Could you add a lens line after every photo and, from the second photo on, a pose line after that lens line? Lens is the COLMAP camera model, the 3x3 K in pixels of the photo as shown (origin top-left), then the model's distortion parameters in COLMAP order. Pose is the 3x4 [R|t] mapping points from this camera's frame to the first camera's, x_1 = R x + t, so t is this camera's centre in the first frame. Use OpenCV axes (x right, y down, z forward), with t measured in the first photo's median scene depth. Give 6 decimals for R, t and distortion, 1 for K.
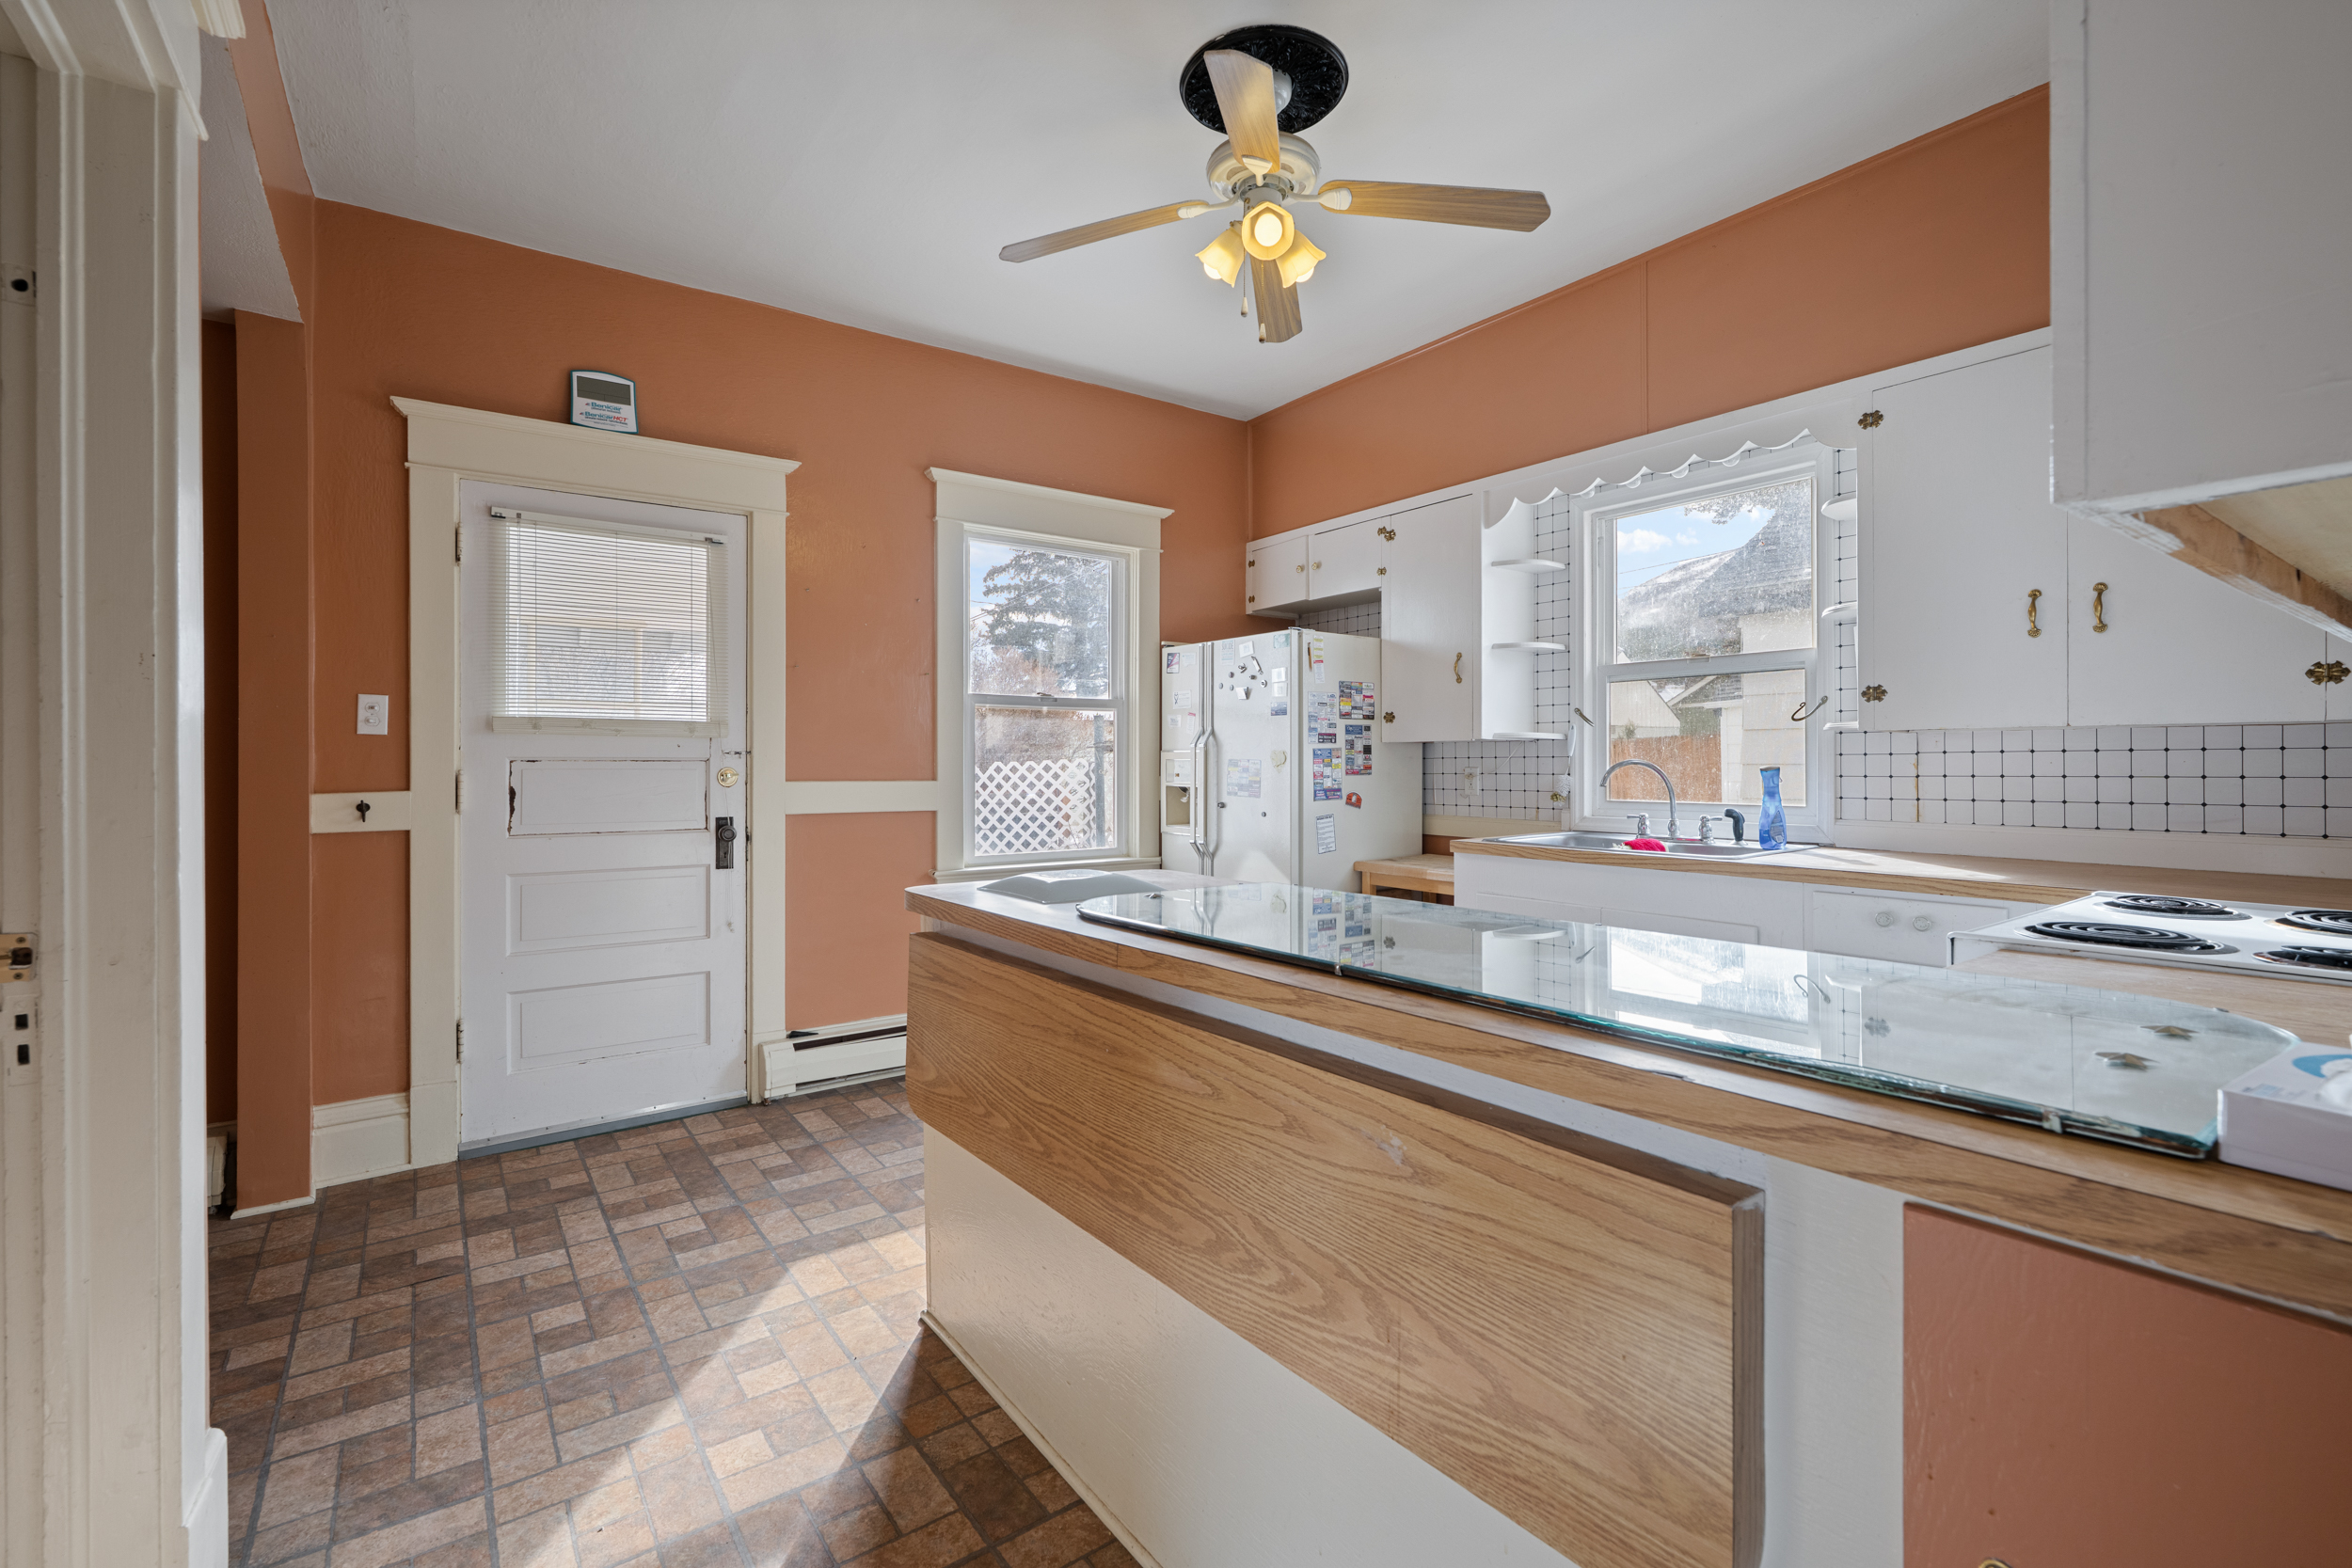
lens RADIAL K [[1028.4, 0, 1172.0], [0, 1028.4, 774.7], [0, 0, 1]] dist [-0.000572, -0.000157]
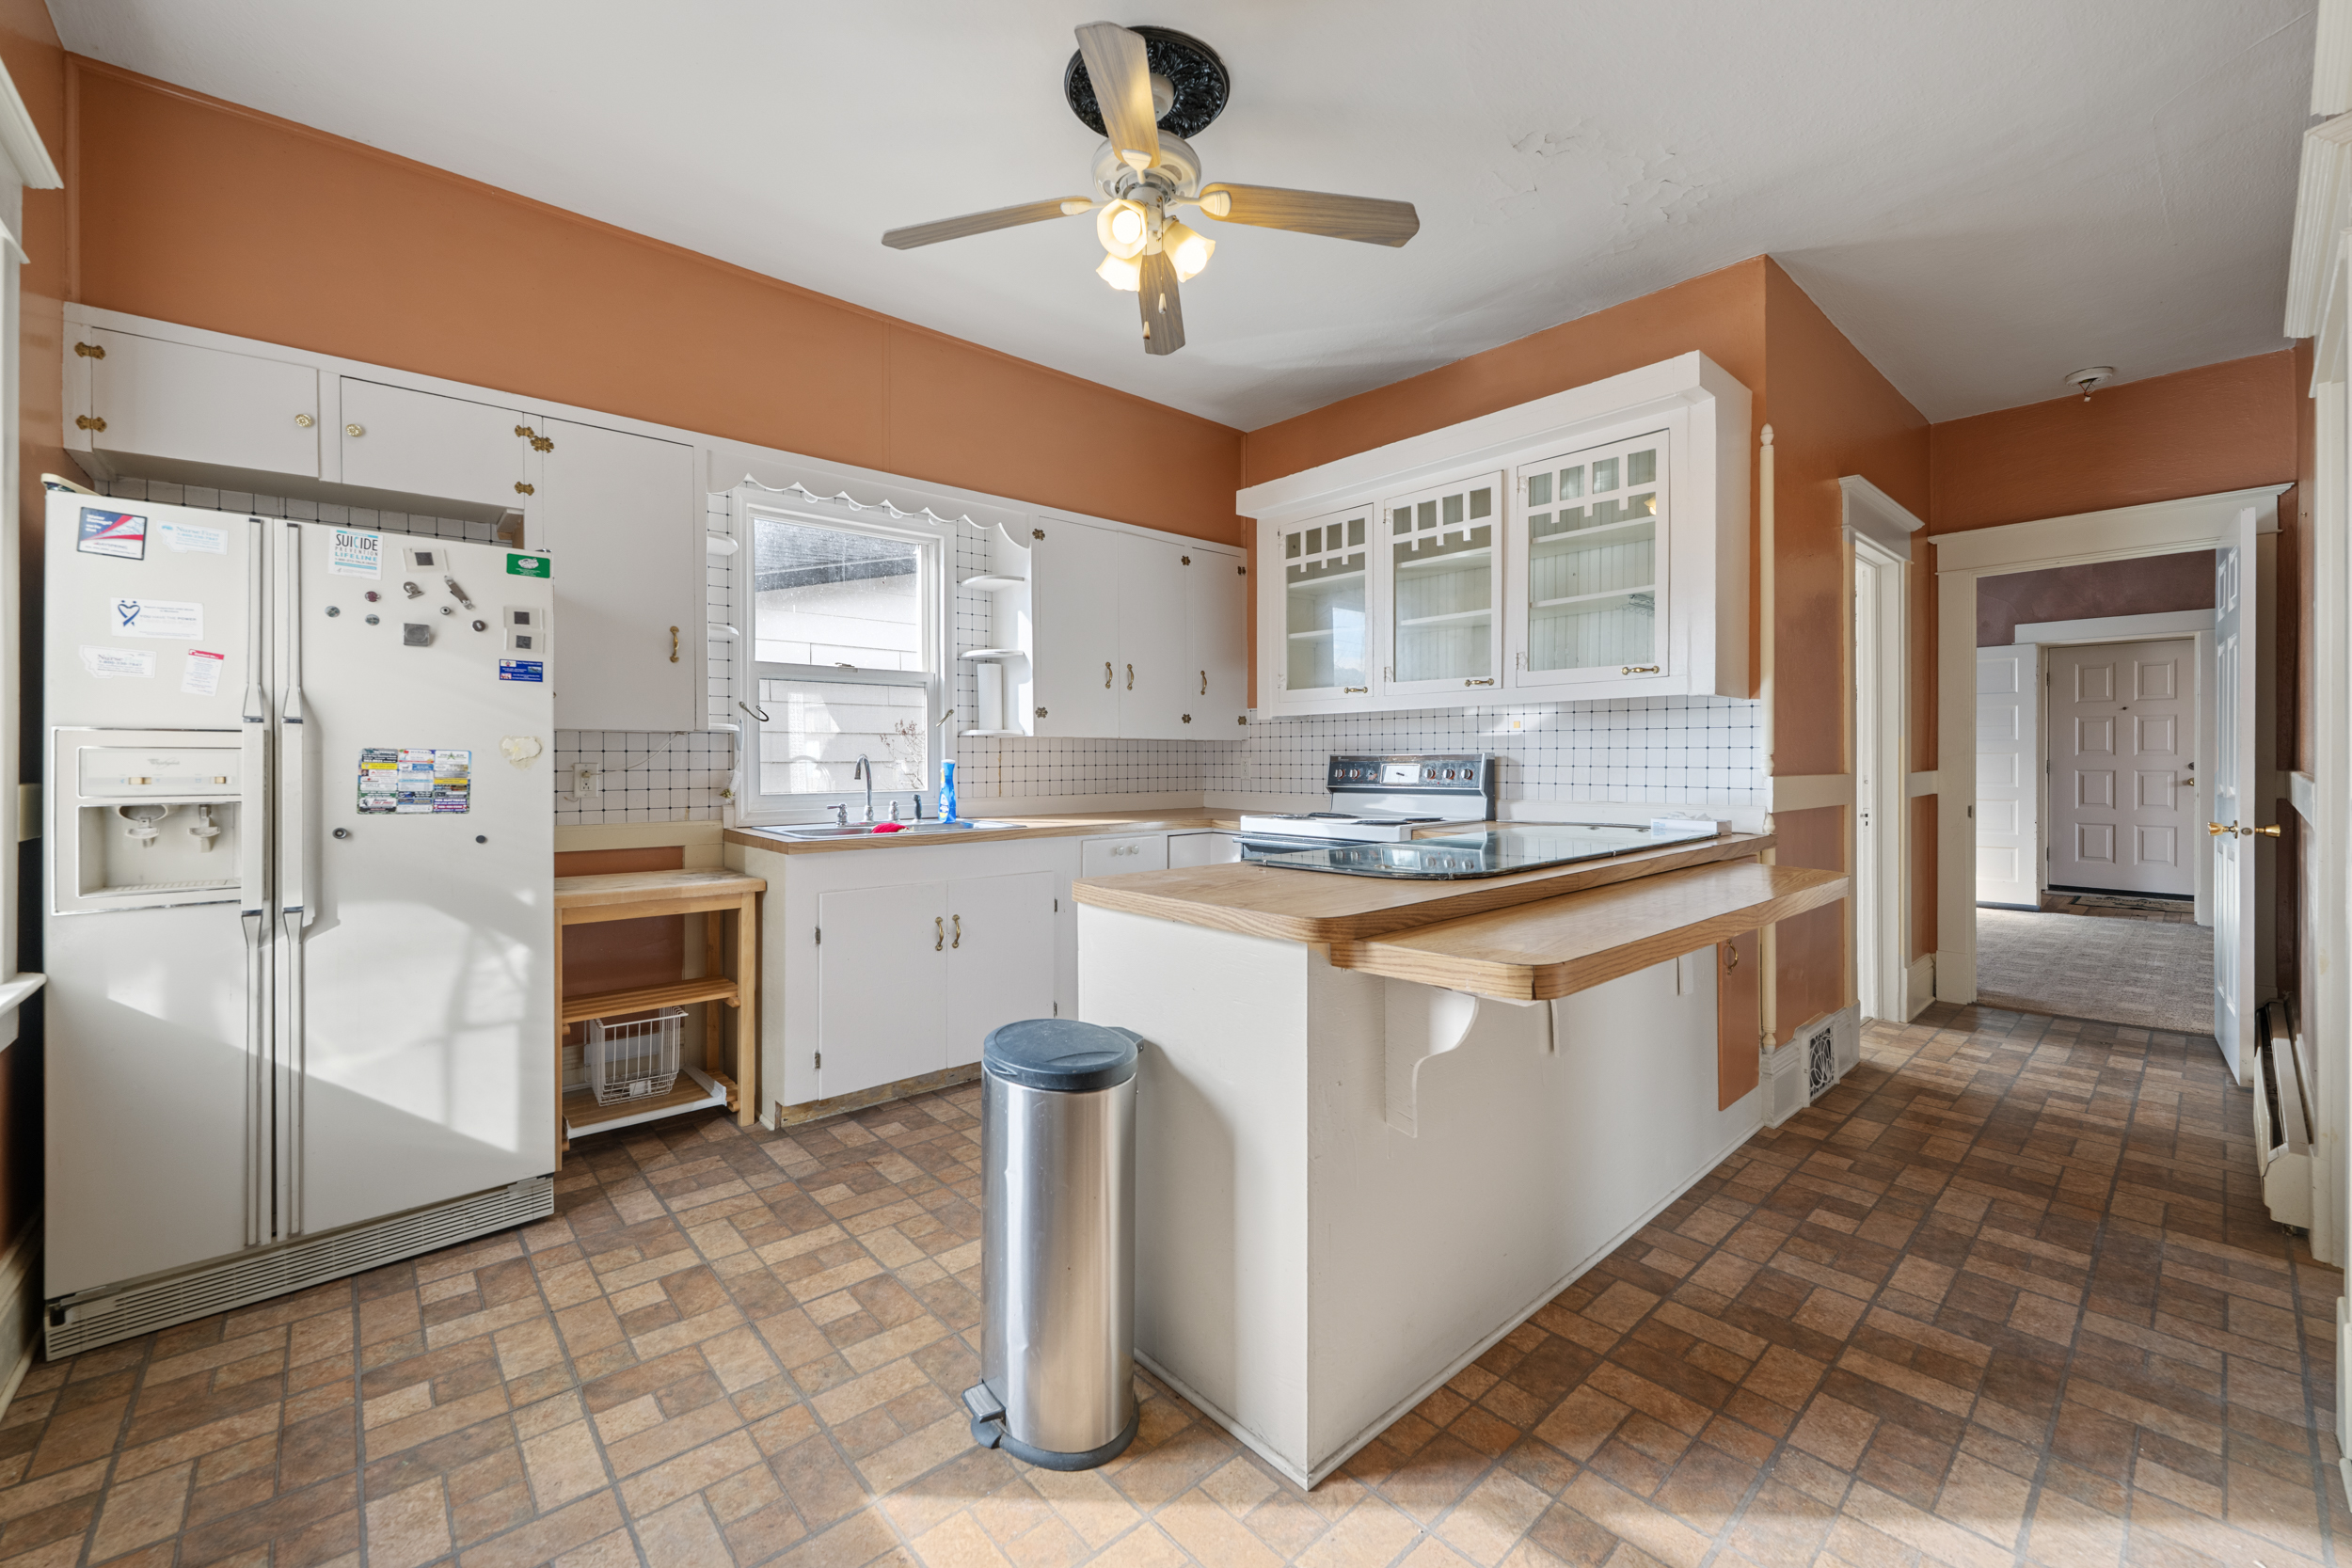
lens RADIAL K [[938.1, 0, 1174.5], [0, 938.1, 765.9], [0, 0, 1]] dist [-0.001195, 0.000355]
pose [[-0.094788, -0.003448, 0.995492, -0.682661], [0.014306, 0.999886, 0.004825, -0.002728], [-0.995395, 0.014699, -0.094728, 0.864119]]
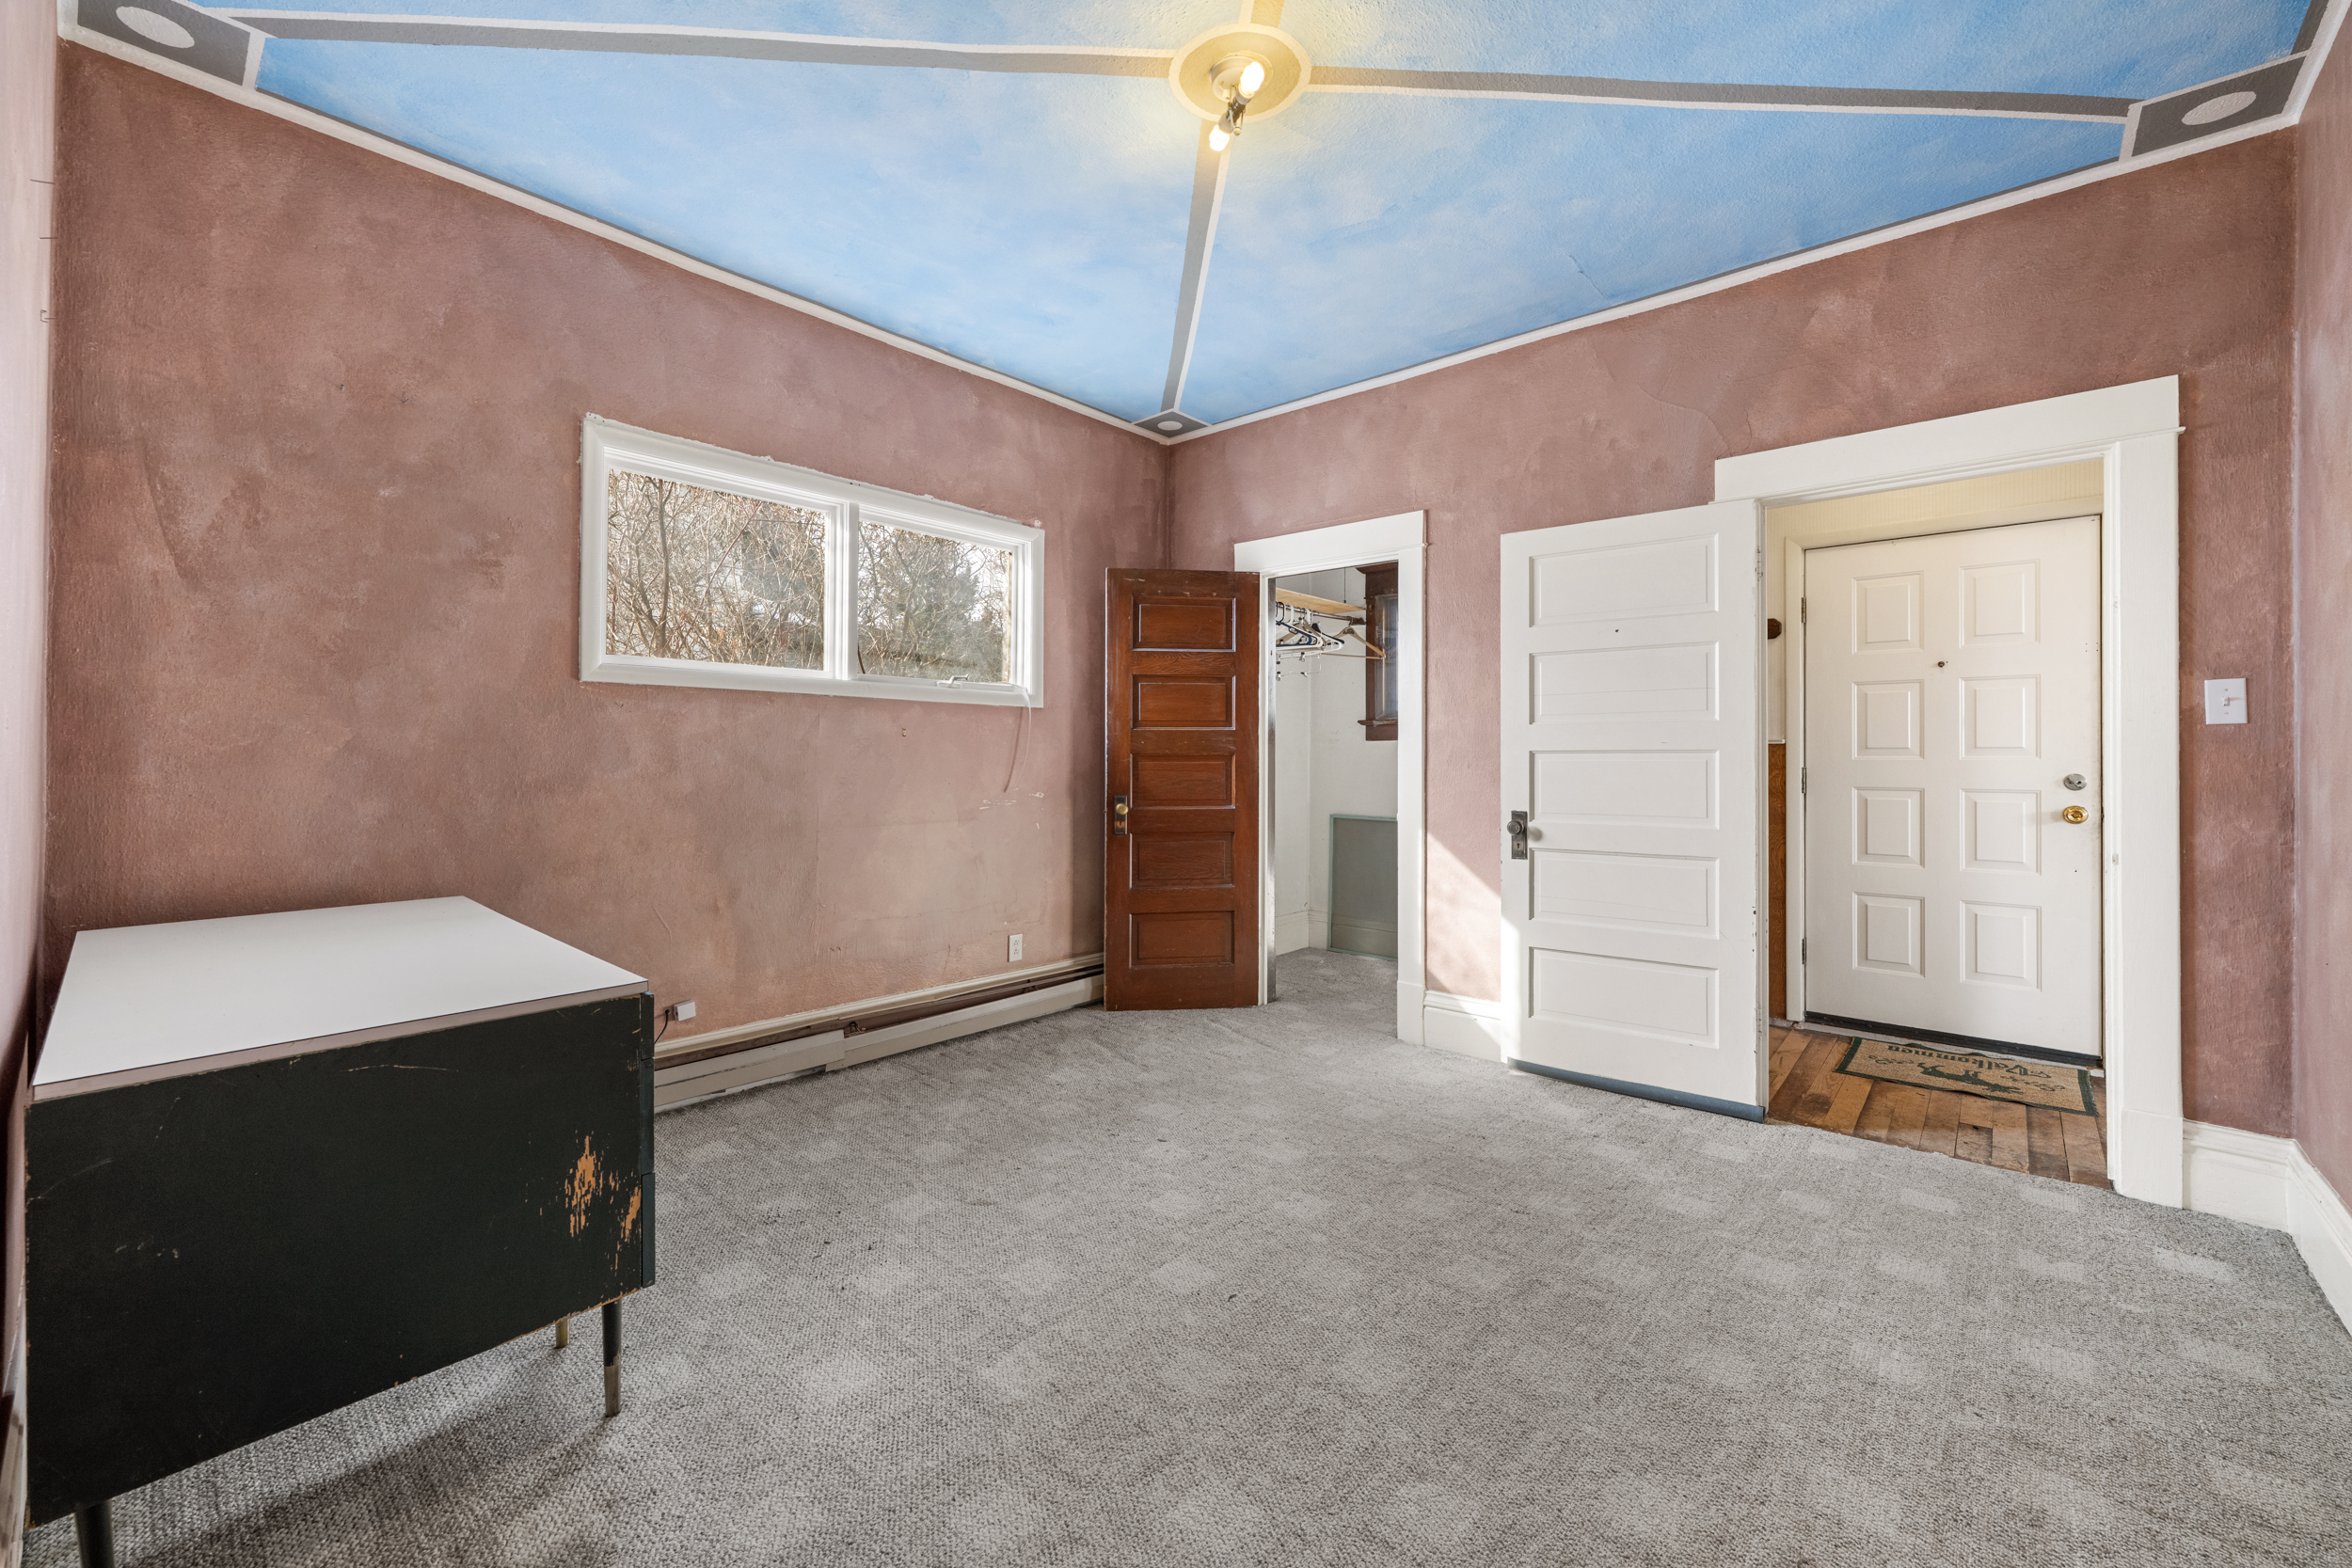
lens RADIAL K [[921.7, 0, 1169.4], [0, 921.7, 755.5], [0, 0, 1]] dist [-0.001294, 0.000026]
pose [[-0.192583, 0.007527, 0.981252, 0.604898], [0.004892, 0.999966, -0.006711, 0.017195], [-0.981269, 0.003508, -0.192613, -0.705926]]
